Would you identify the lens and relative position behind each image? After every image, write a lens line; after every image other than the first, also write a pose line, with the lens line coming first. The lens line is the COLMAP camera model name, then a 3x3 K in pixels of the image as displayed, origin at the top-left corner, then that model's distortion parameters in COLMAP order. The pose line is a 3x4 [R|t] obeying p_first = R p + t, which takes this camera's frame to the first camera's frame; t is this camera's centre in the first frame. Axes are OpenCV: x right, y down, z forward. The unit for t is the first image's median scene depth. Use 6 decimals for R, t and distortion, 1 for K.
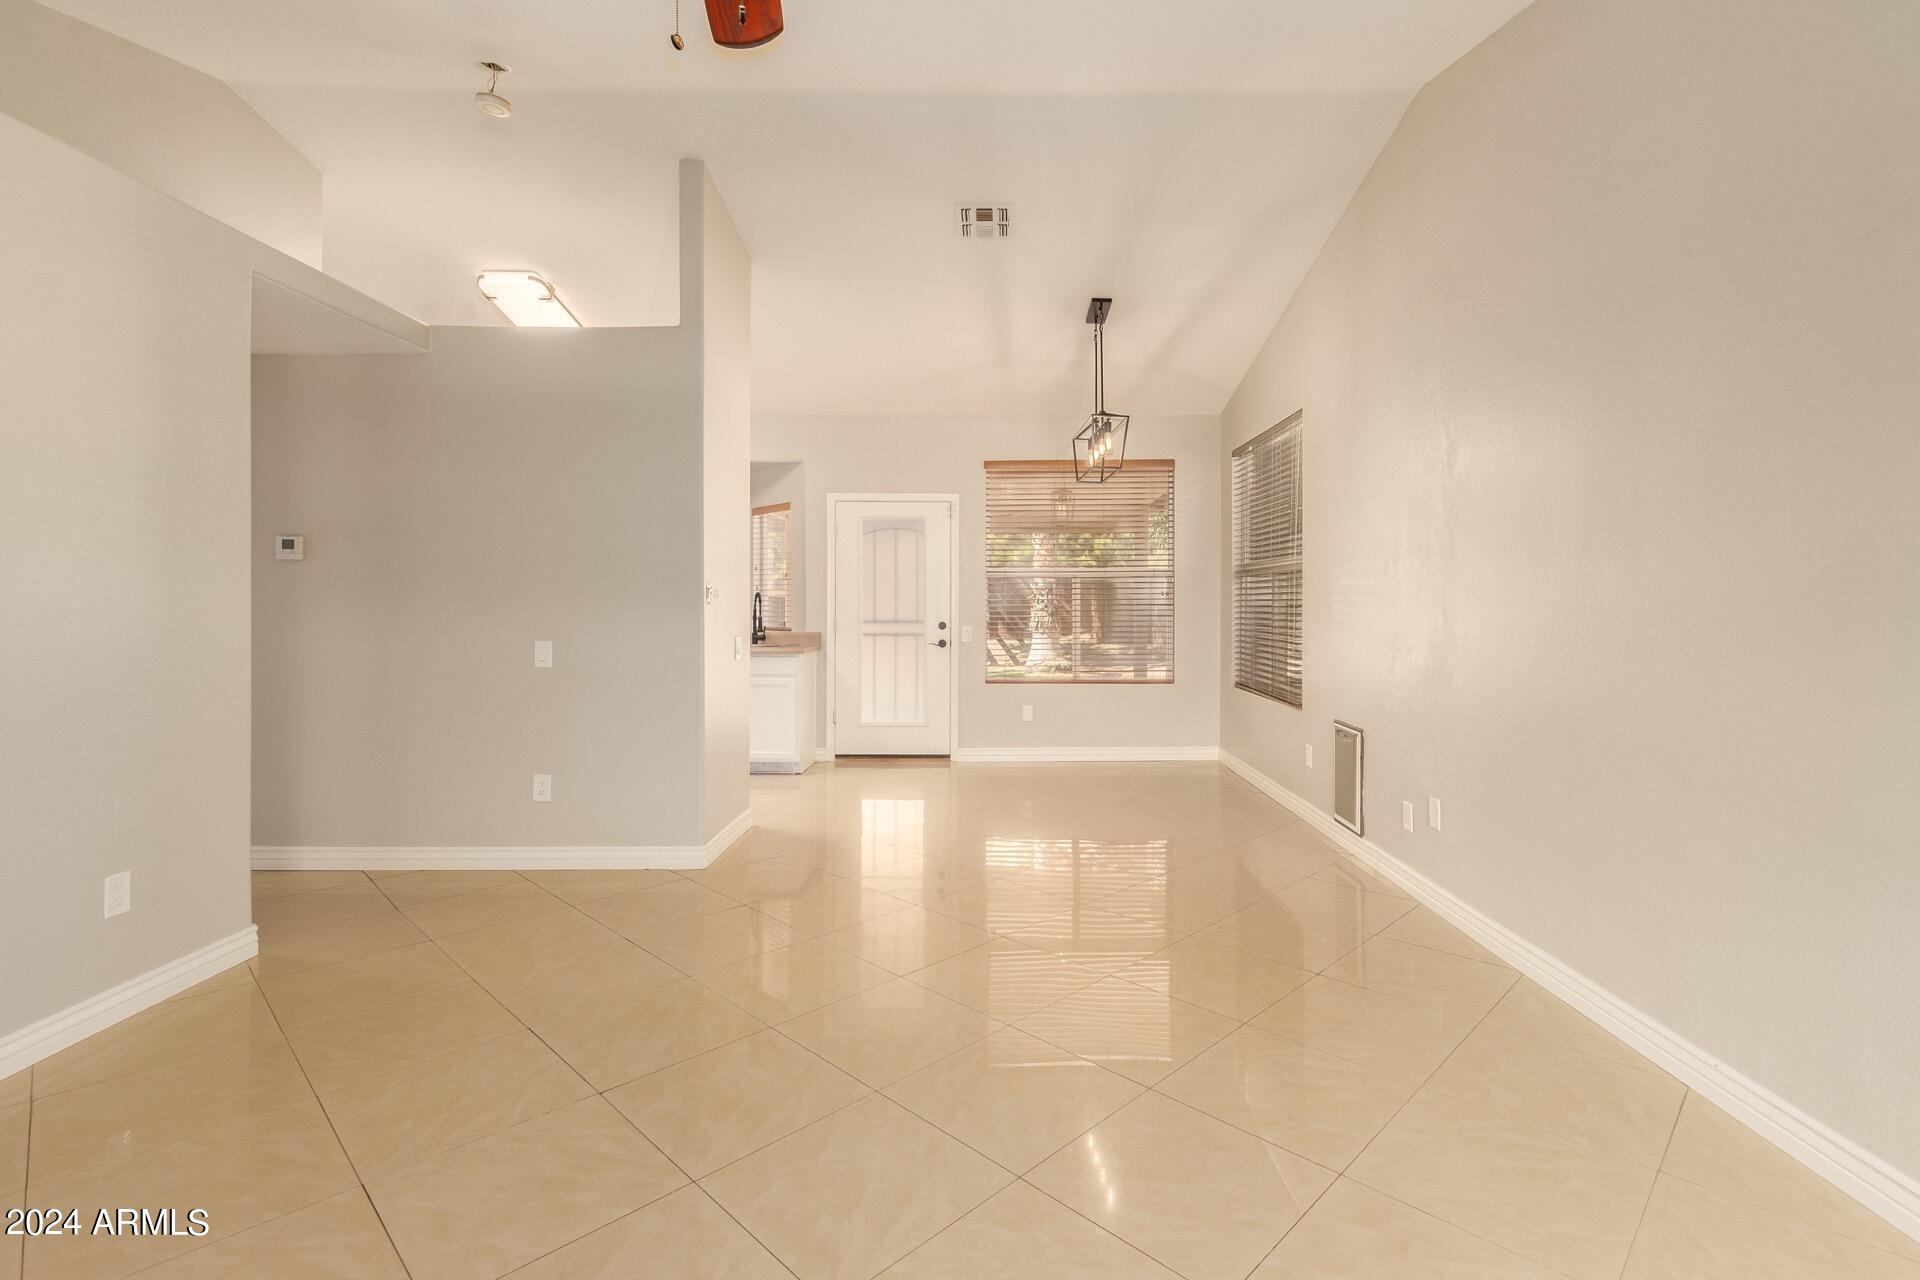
lens RADIAL K [[882.8, 0, 993.3], [0, 882.8, 601.7], [0, 0, 1]] dist [0.007663, -0.003539]
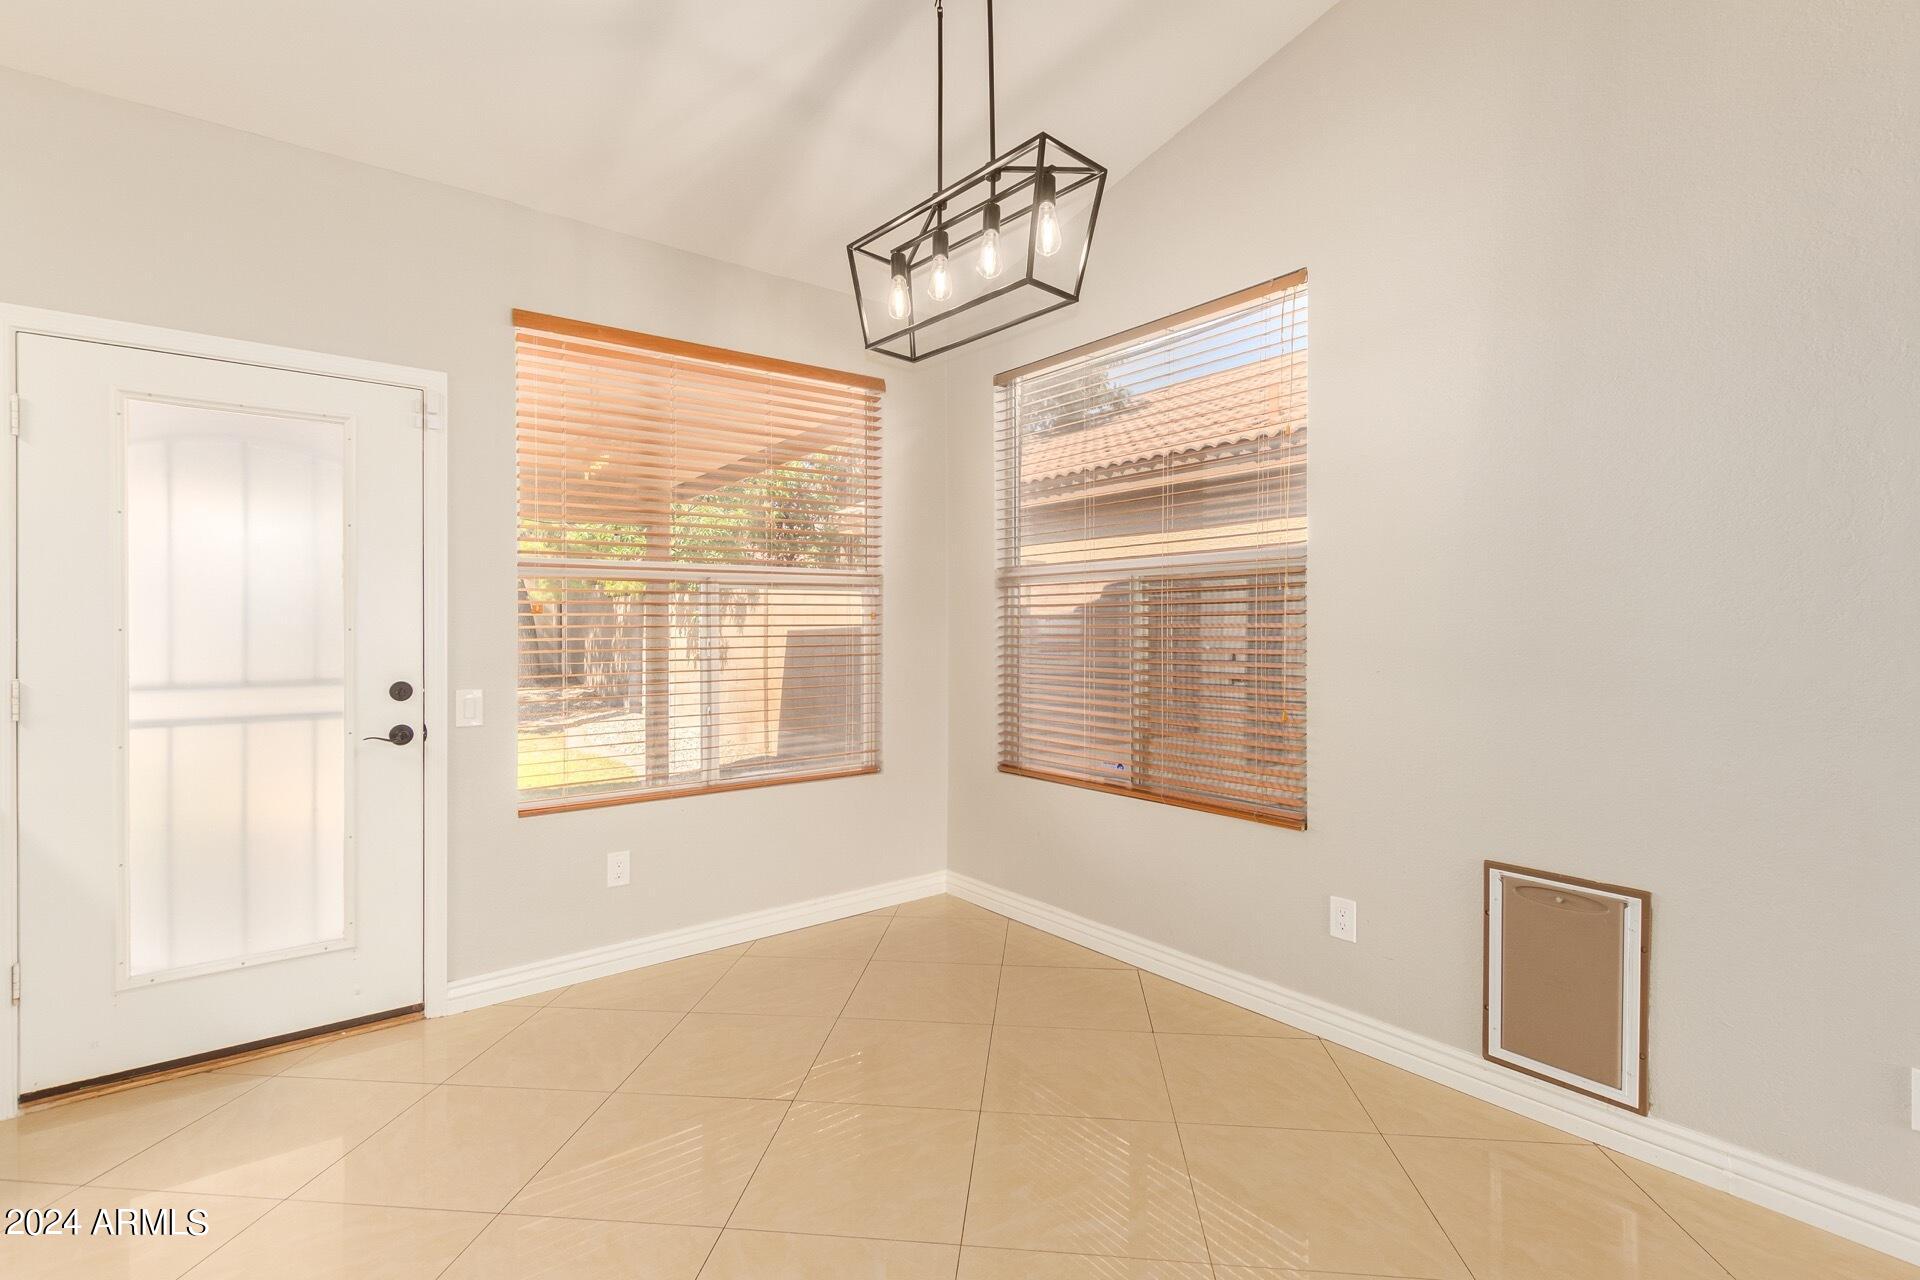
lens RADIAL K [[882.8, 0, 967.7], [0, 882.8, 627.5], [0, 0, 1]] dist [0.007663, -0.003539]
pose [[0.782656, -0.002346, 0.622450, -0.107772], [0.003156, 0.999995, -0.000200, -0.001048], [-0.622447, 0.002121, 0.782659, 0.519884]]
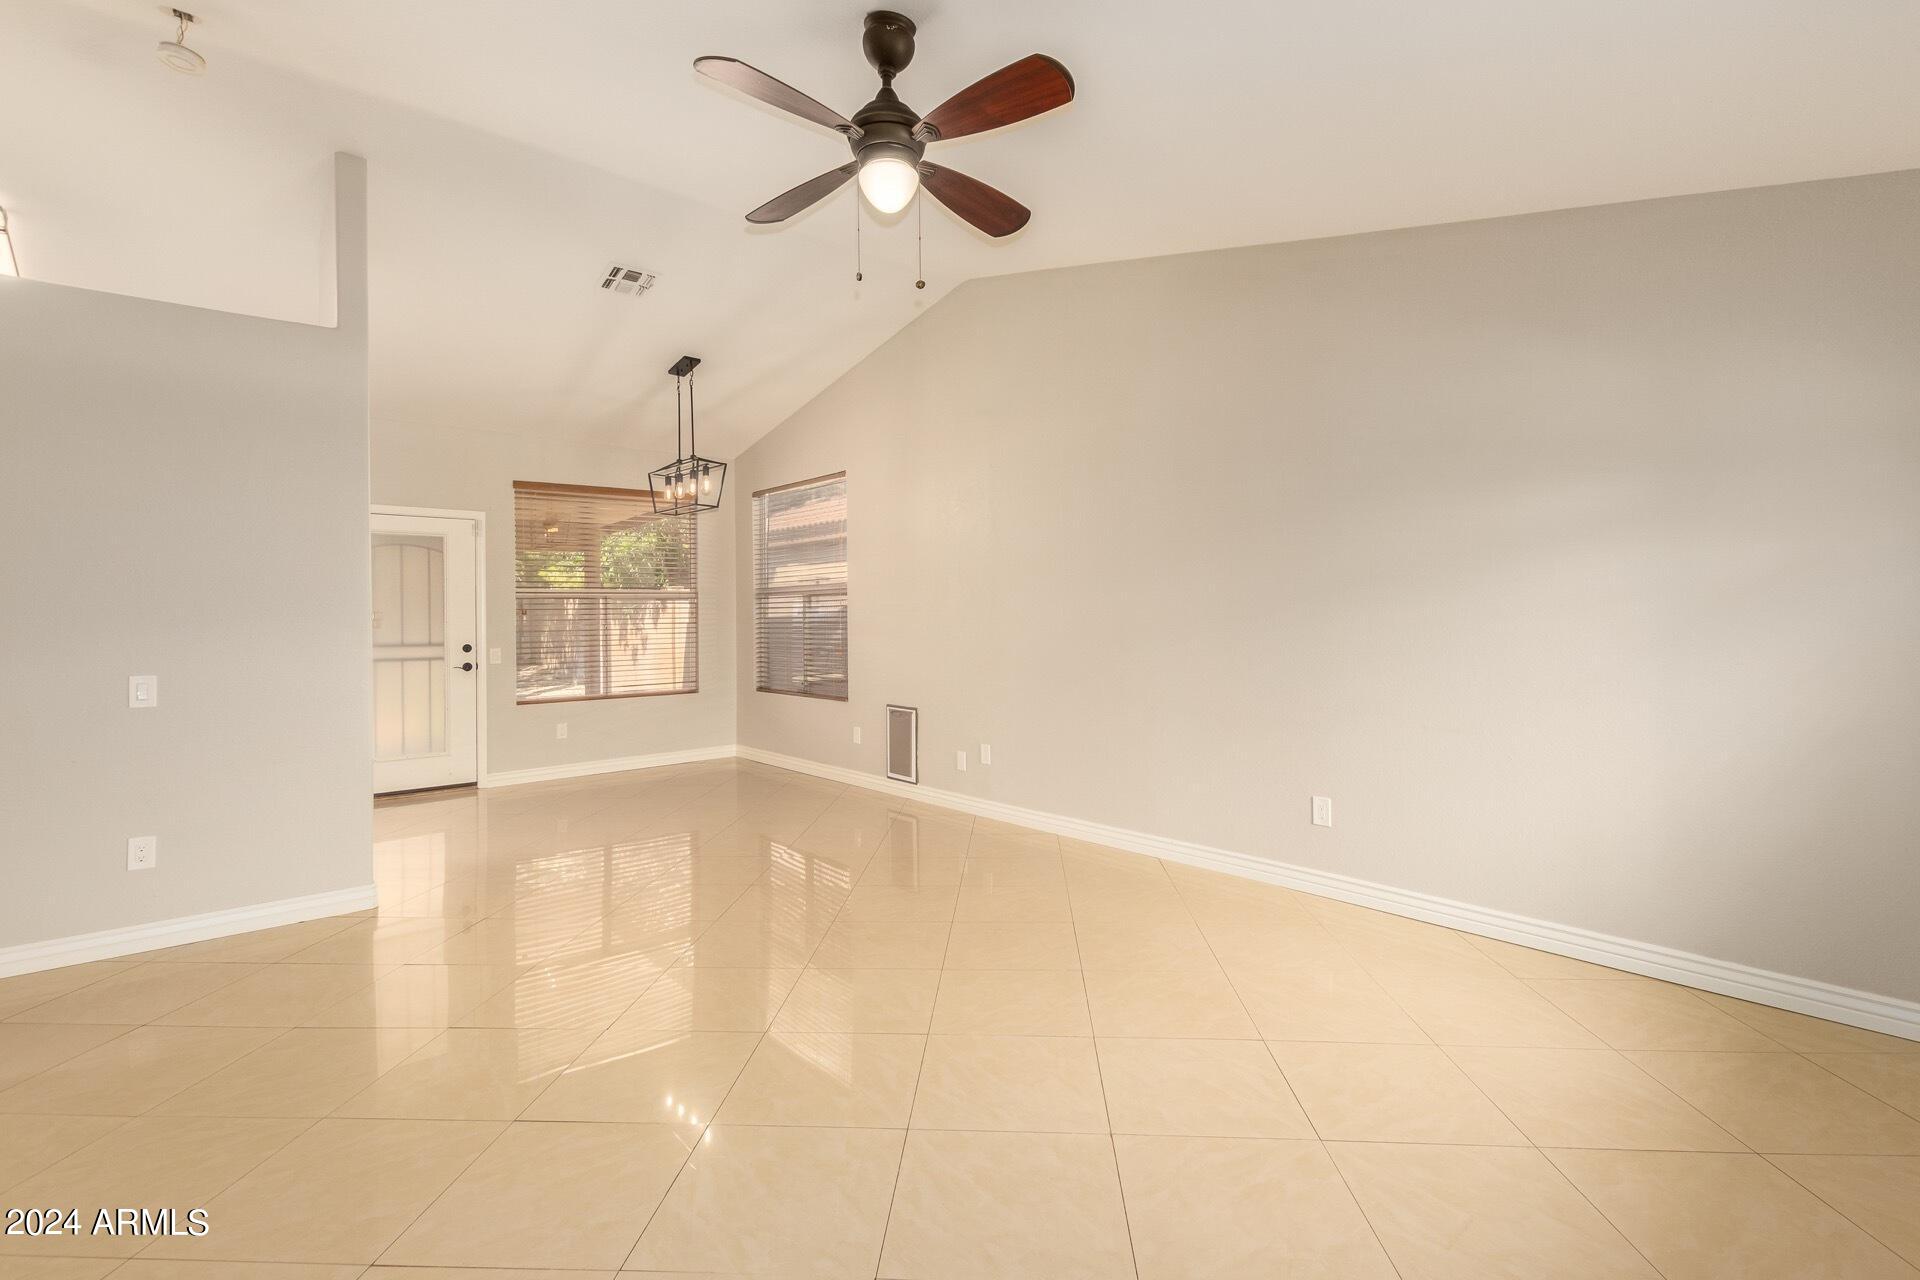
lens RADIAL K [[882.8, 0, 954.0], [0, 882.8, 610.8], [0, 0, 1]] dist [0.007663, -0.003539]
pose [[0.765998, -0.005438, 0.642820, -0.270970], [0.011659, 0.999917, -0.005435, -0.001757], [-0.642737, 0.011658, 0.765998, -0.074691]]
